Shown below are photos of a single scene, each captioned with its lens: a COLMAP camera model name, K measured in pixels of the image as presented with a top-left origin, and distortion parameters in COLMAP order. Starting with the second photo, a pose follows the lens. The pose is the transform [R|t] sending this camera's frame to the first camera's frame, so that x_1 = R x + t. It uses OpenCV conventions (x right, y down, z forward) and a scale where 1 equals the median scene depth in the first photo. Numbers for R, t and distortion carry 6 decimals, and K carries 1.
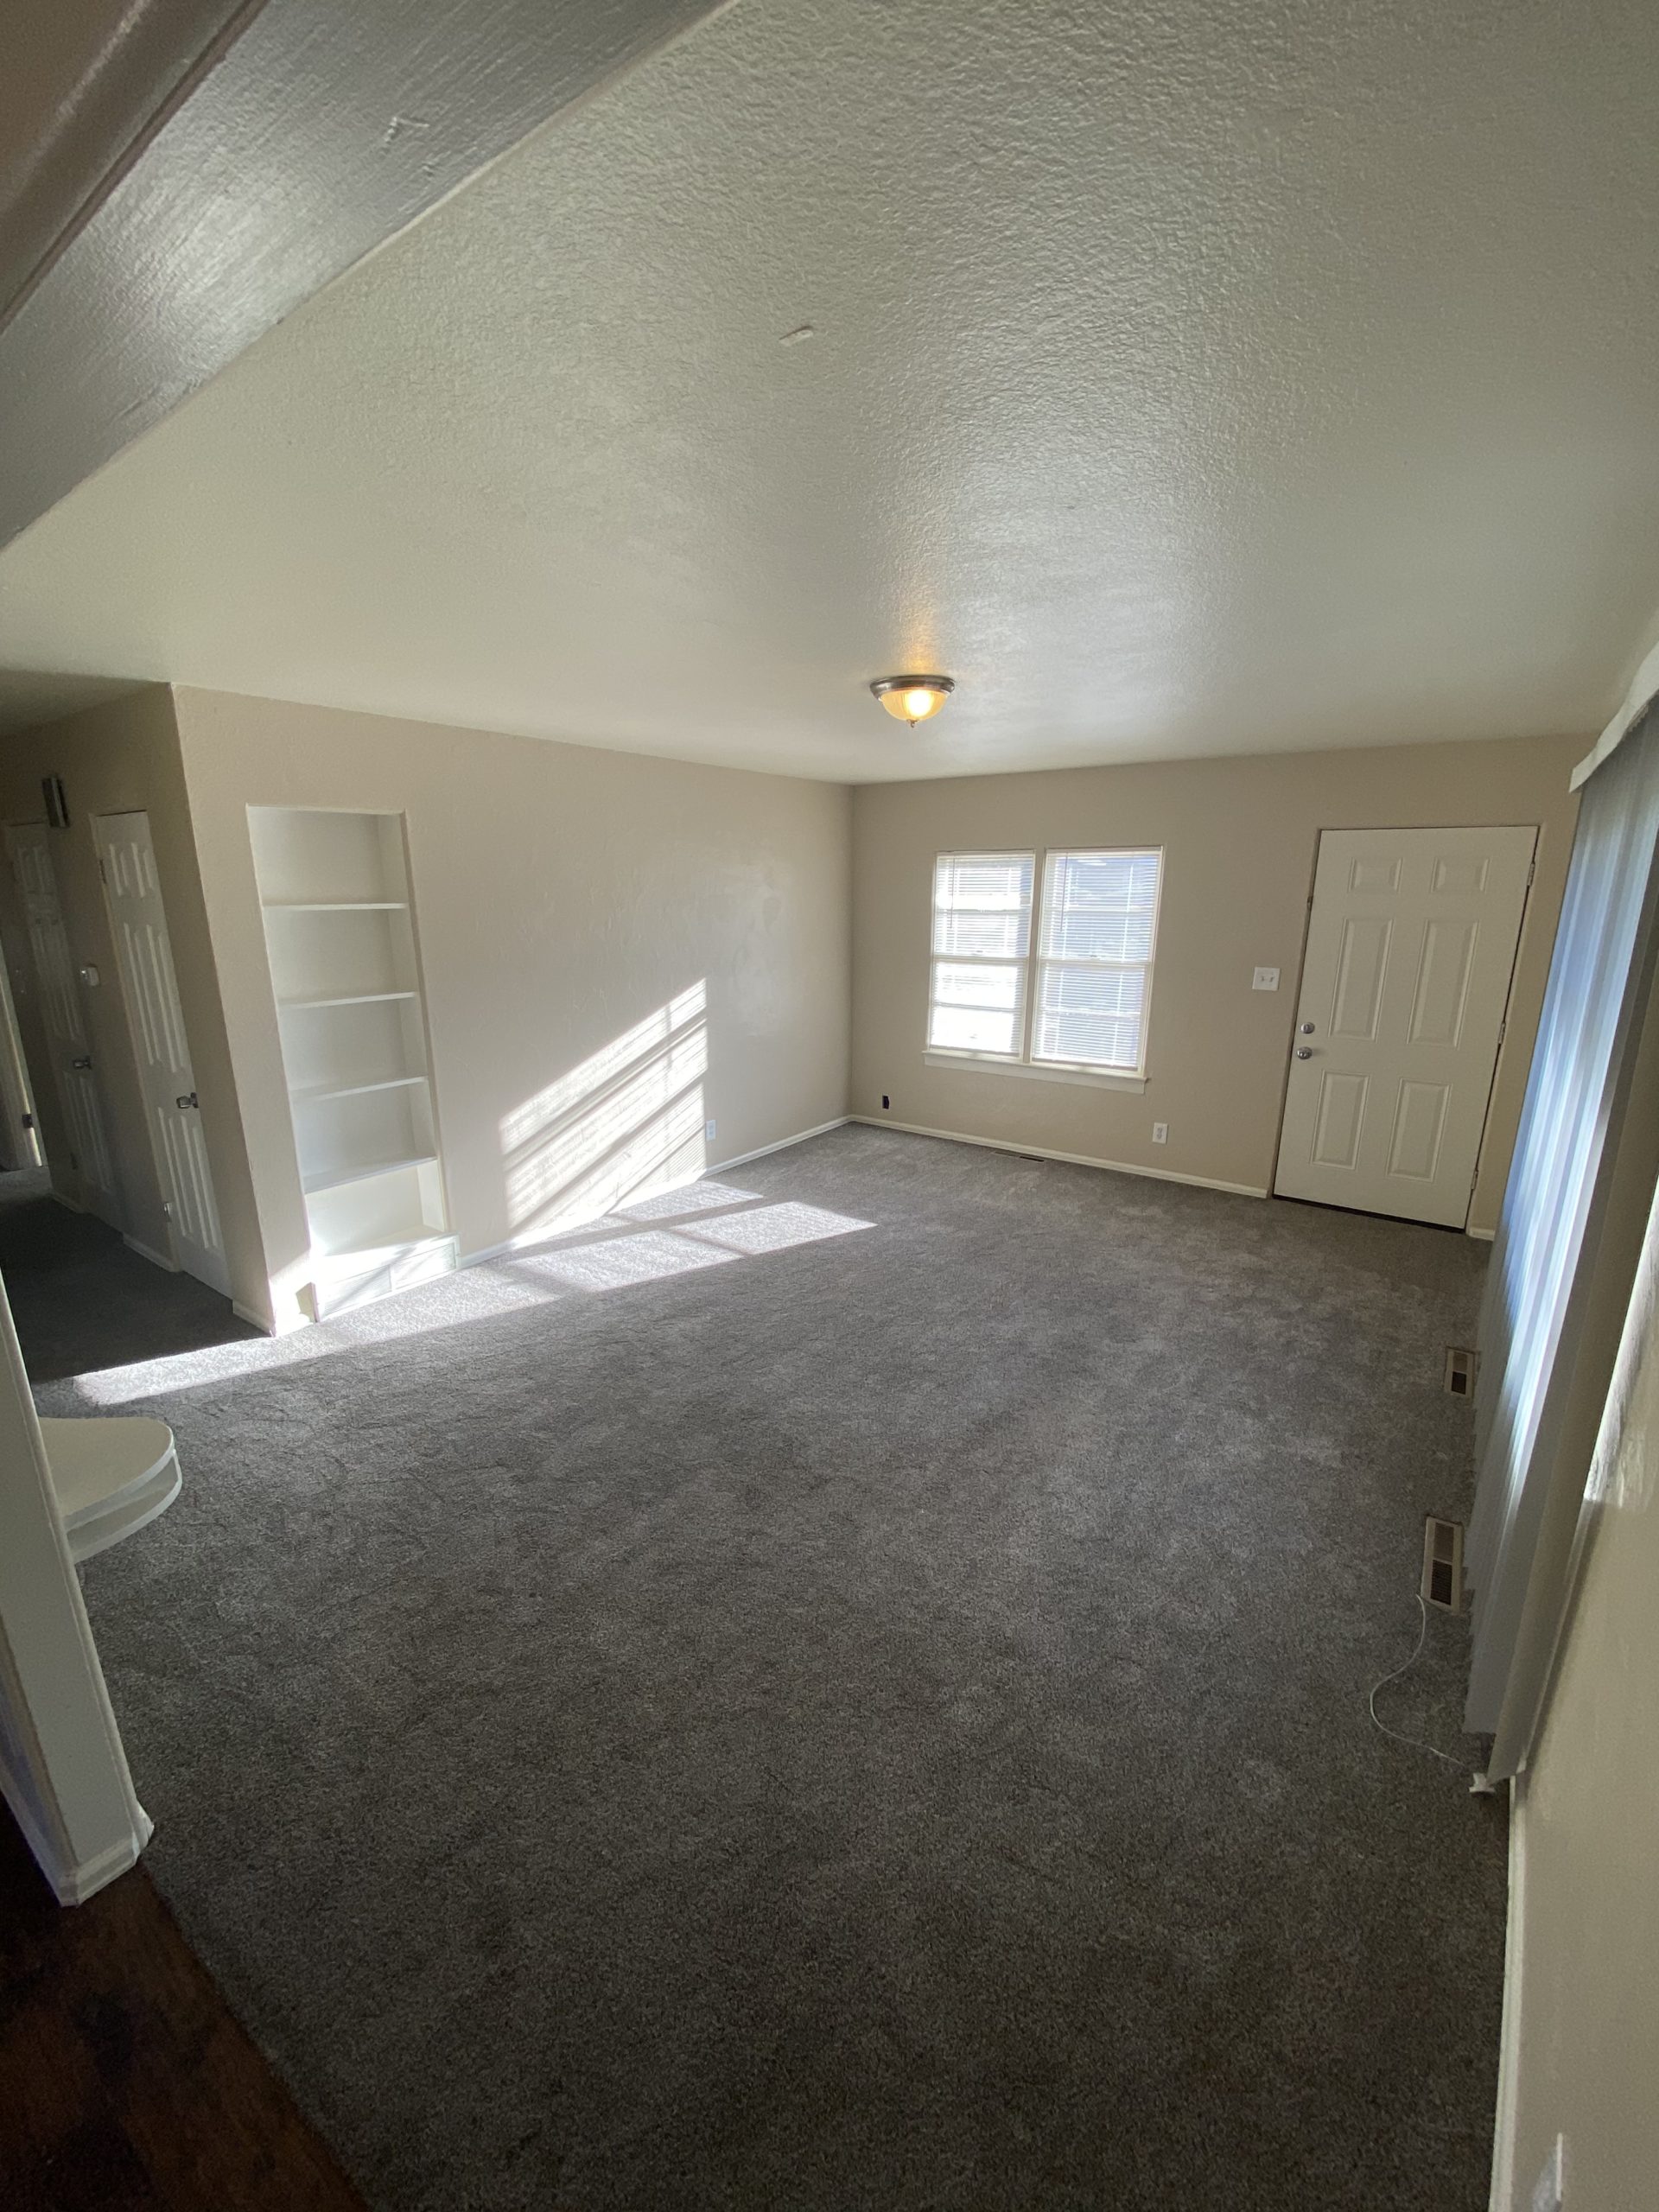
lens RADIAL K [[893.3, 0, 834.3], [0, 893.3, 1115.2], [0, 0, 1]] dist [-0.029238, -0.003509]
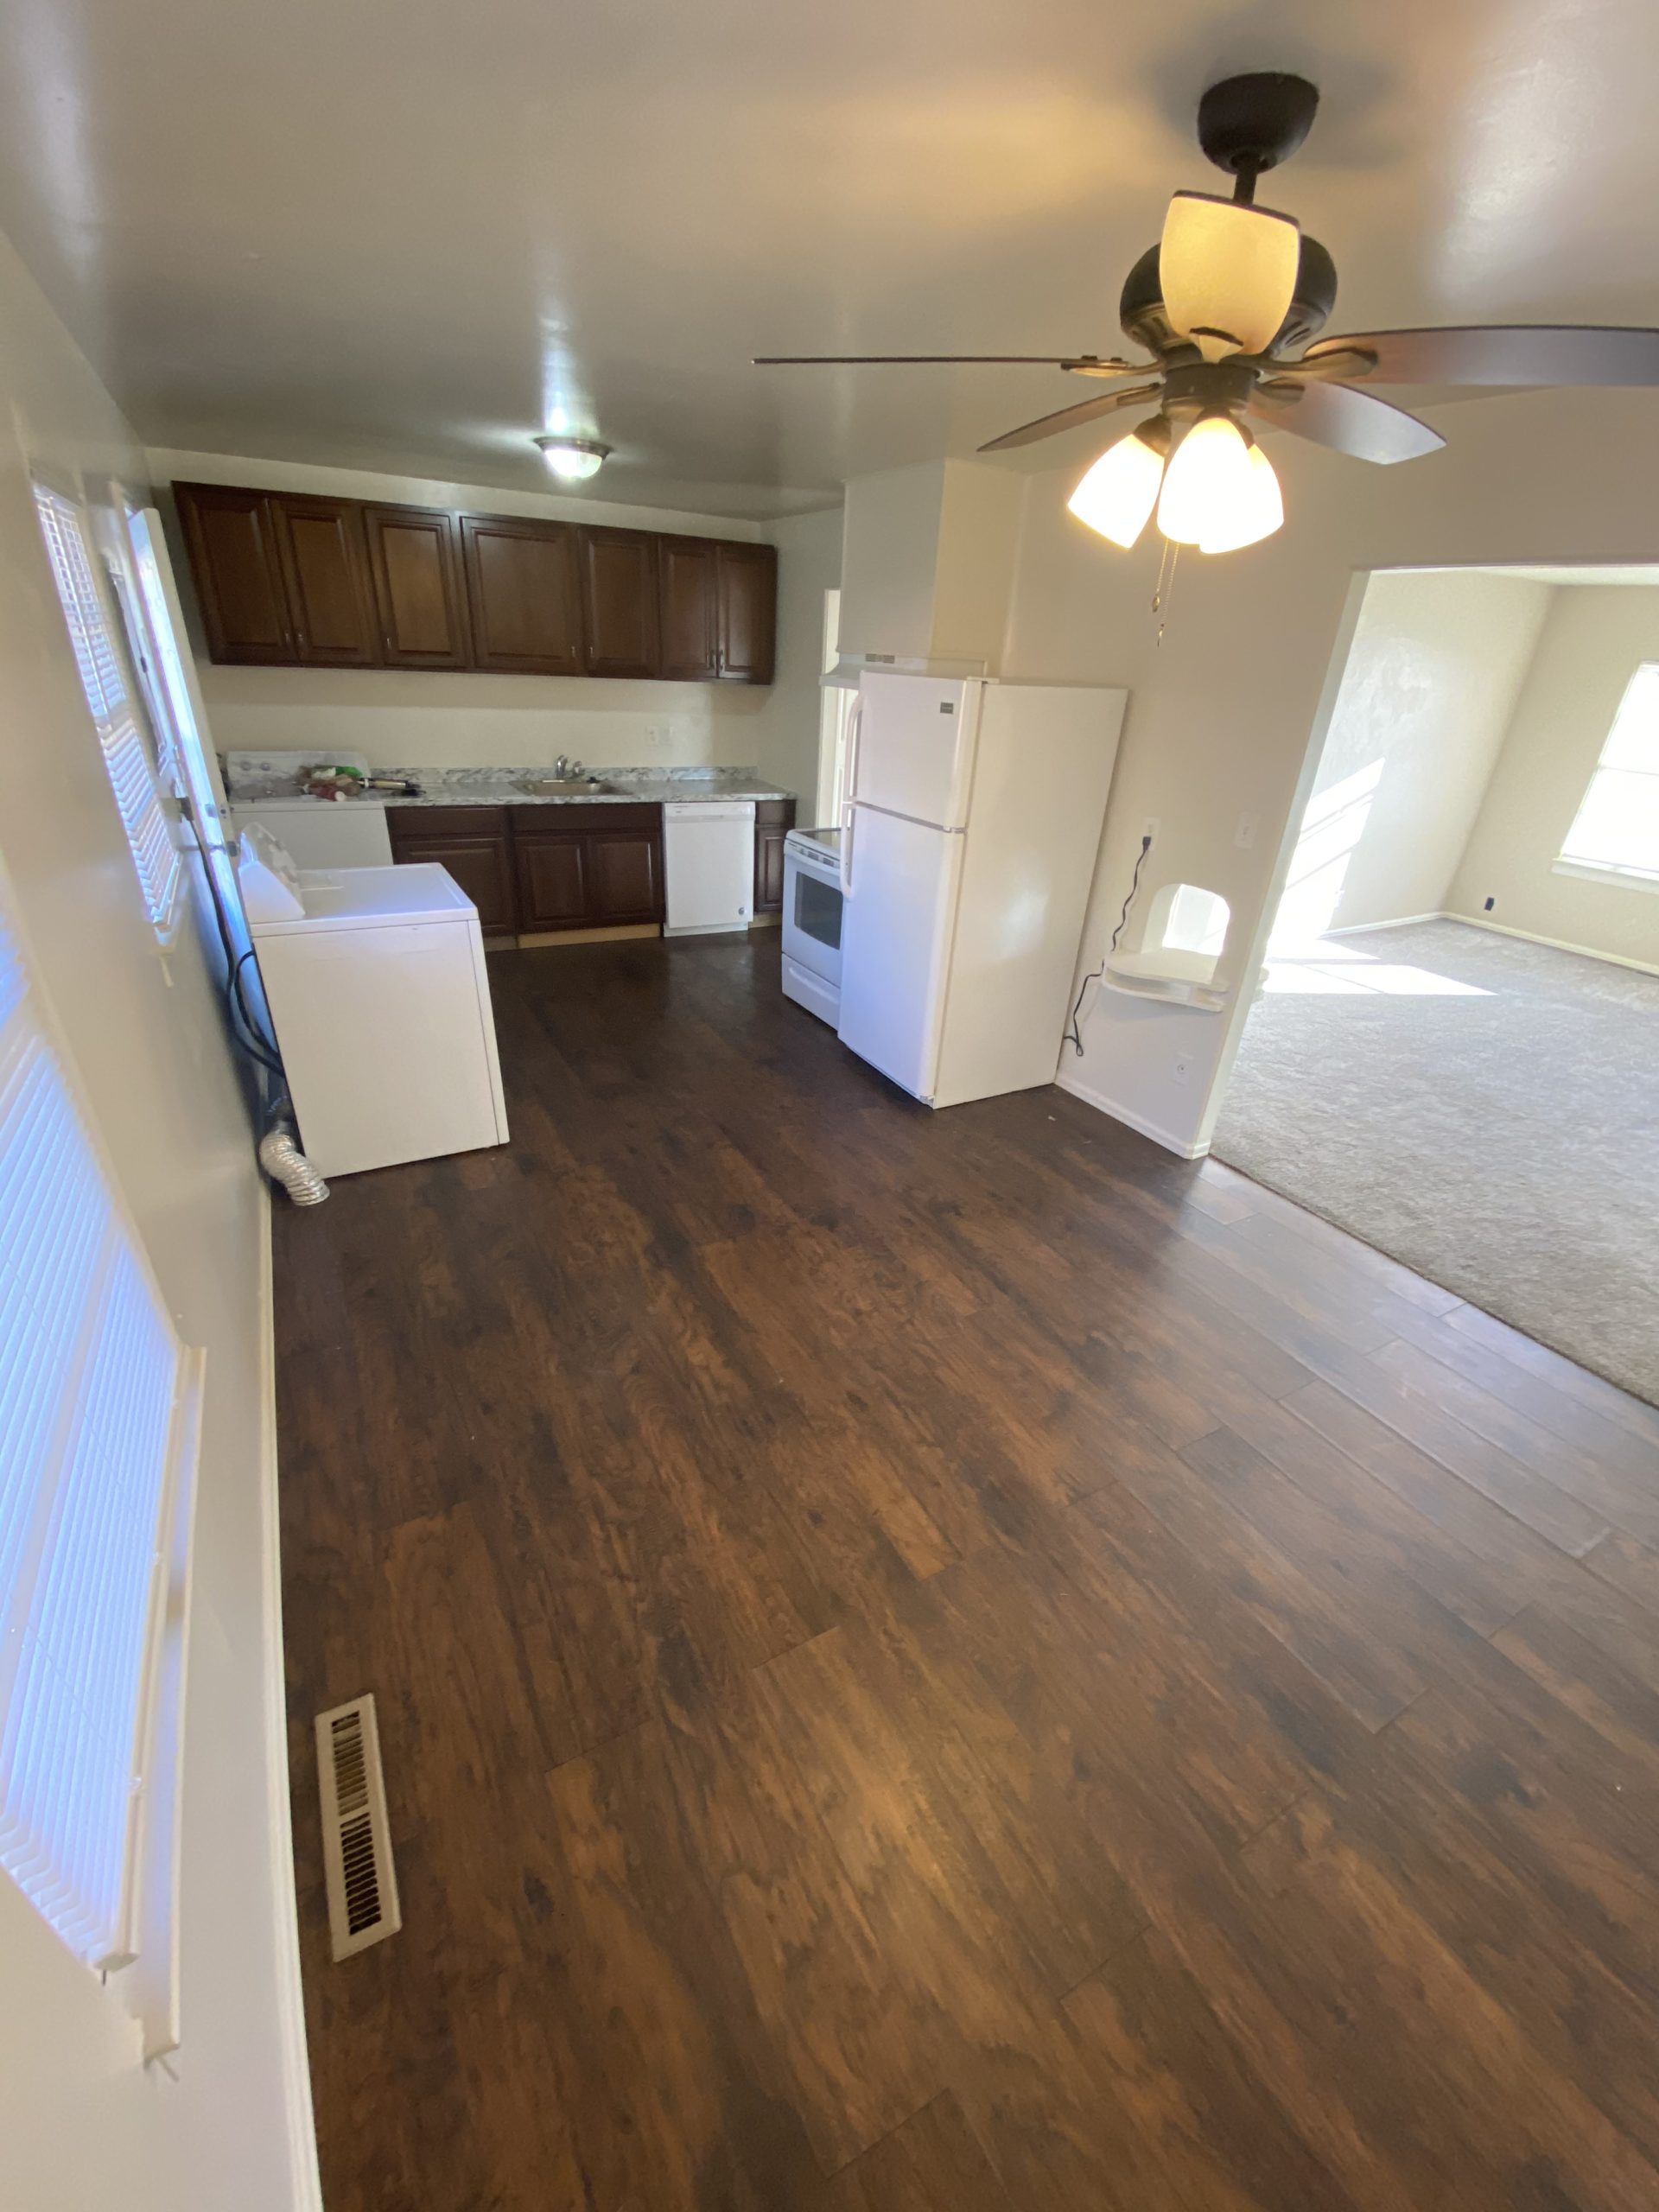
lens RADIAL K [[893.3, 0, 811.8], [0, 893.3, 1117.9], [0, 0, 1]] dist [-0.029238, -0.003509]
pose [[0.887023, 0.244545, -0.391647, -0.259716], [-0.147651, 0.953920, 0.261222, 0.105388], [0.437480, -0.173883, 0.882256, -0.435543]]
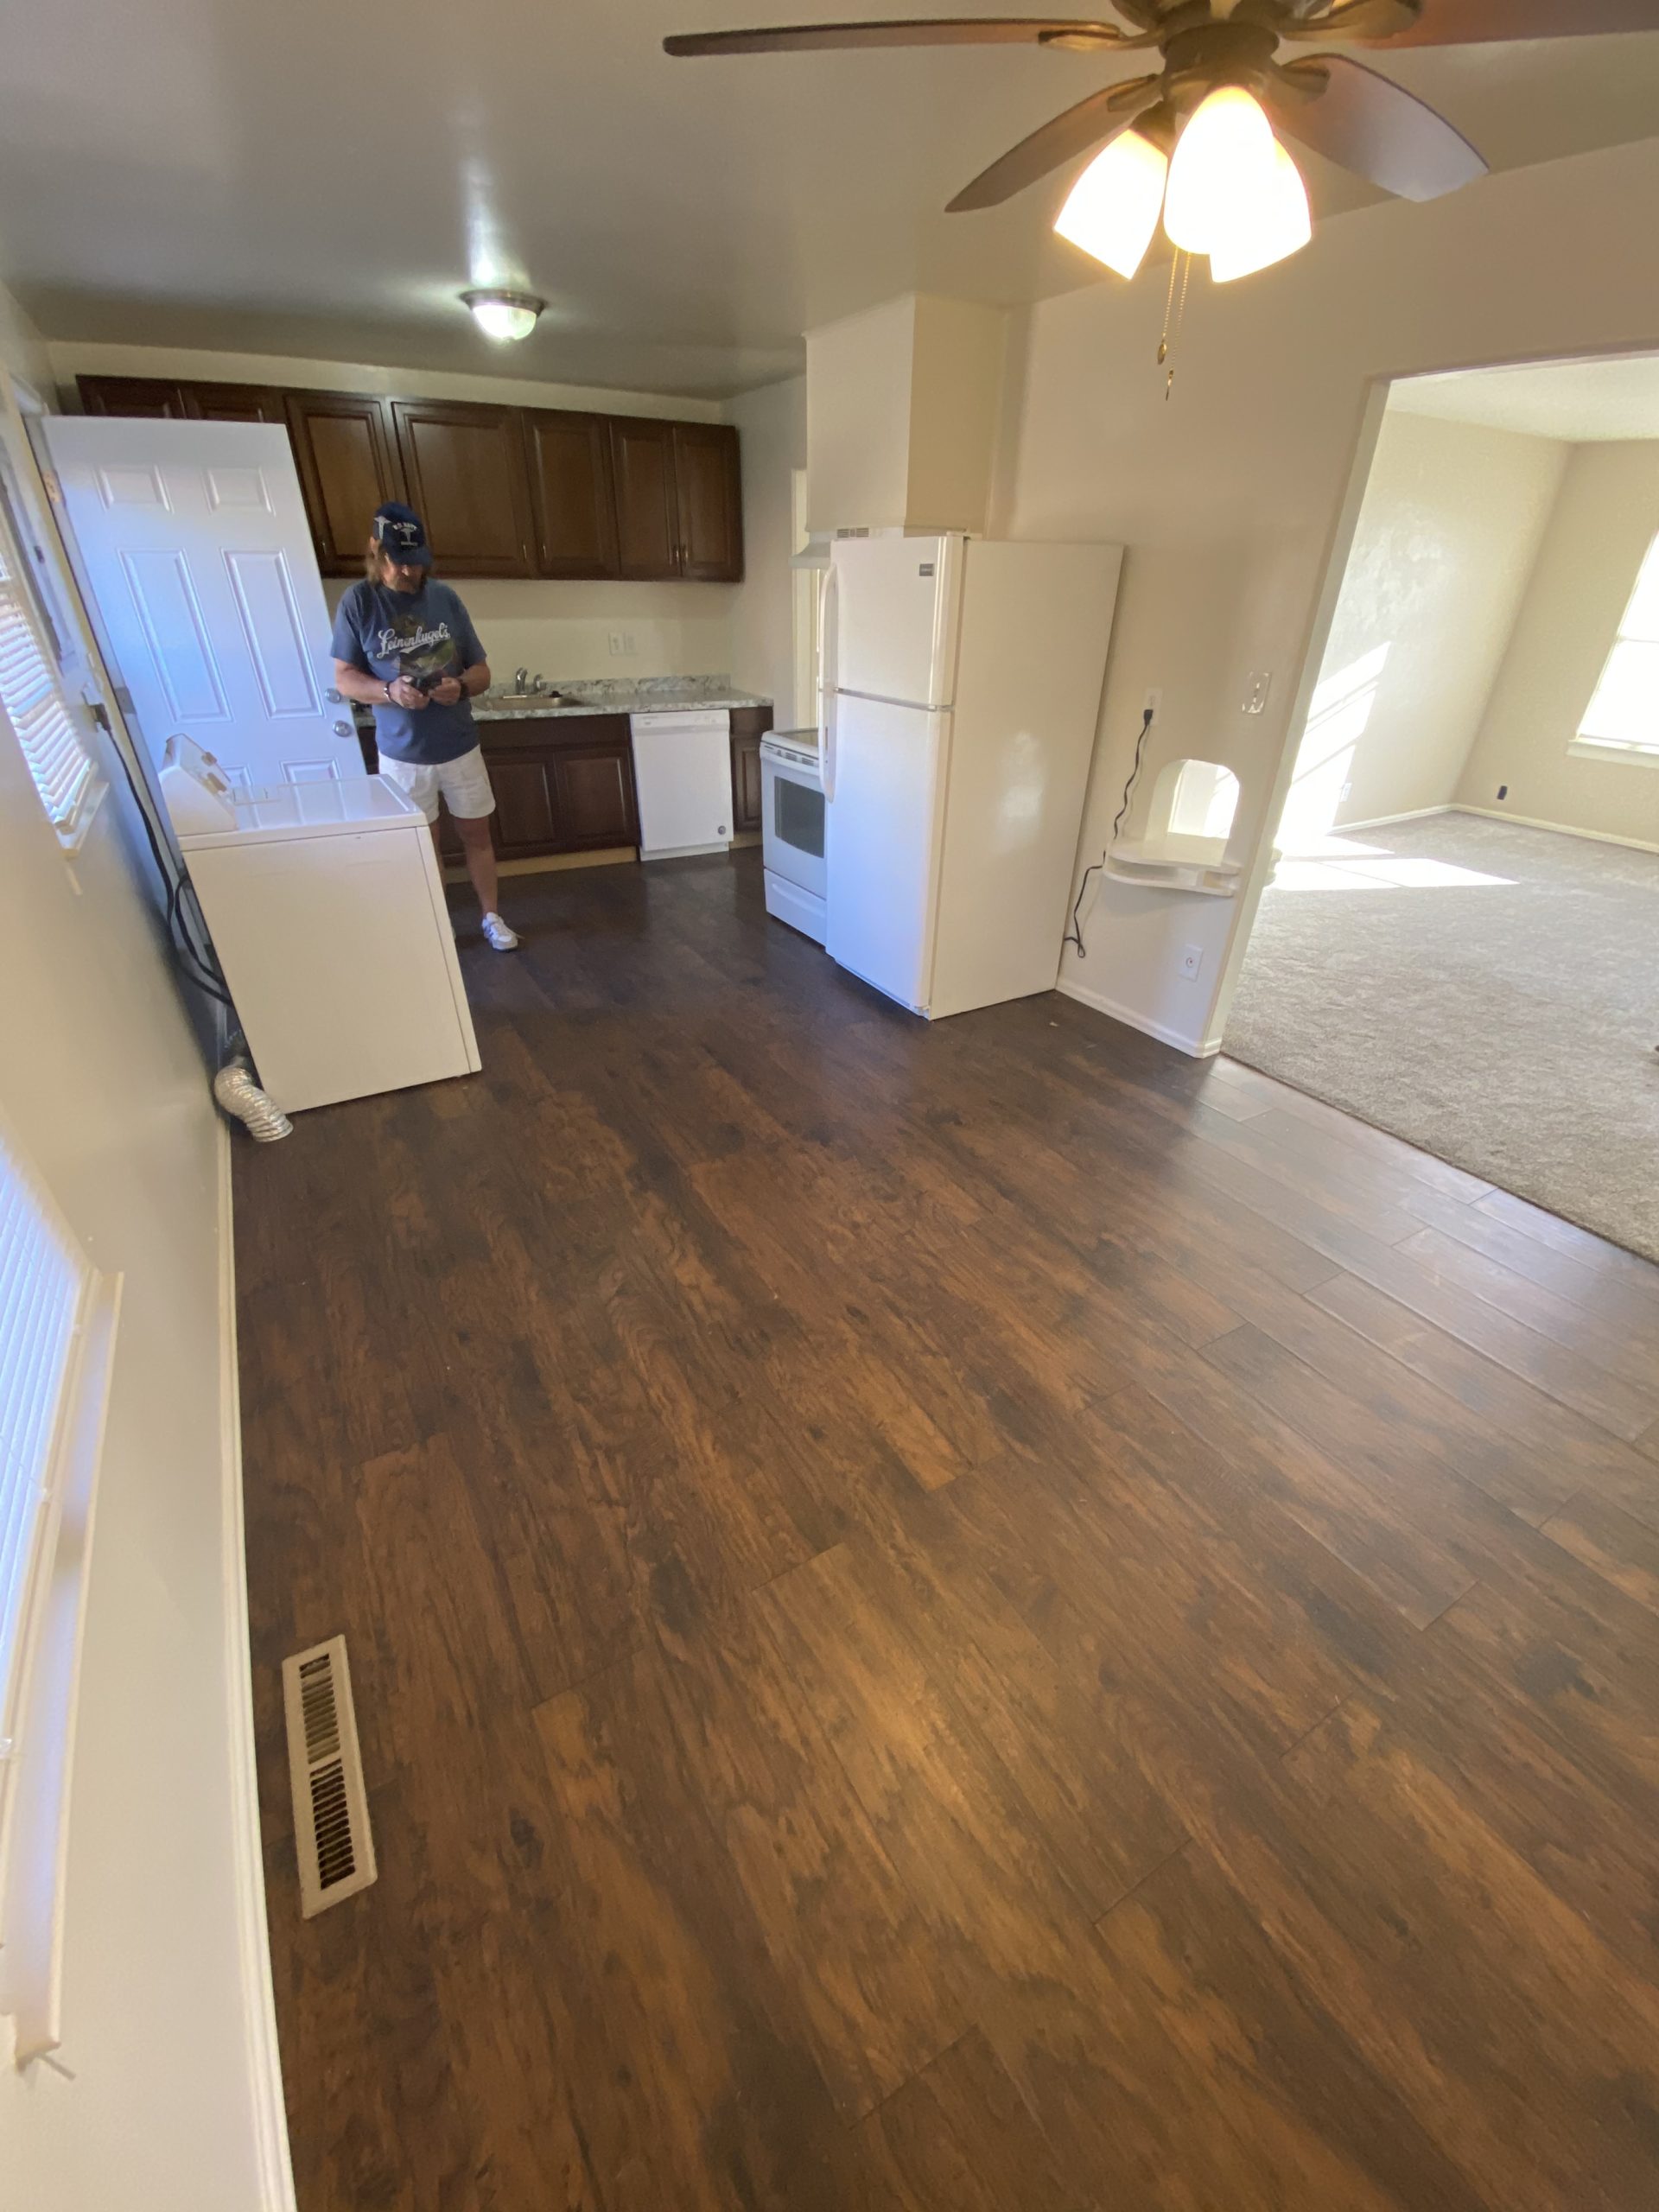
lens RADIAL K [[893.3, 0, 810.3], [0, 893.3, 1126.8], [0, 0, 1]] dist [-0.029238, -0.003509]
pose [[0.897326, 0.232207, -0.375346, -0.261821], [-0.104450, 0.937982, 0.330576, 0.134240], [0.428830, -0.257430, 0.865930, -0.408034]]
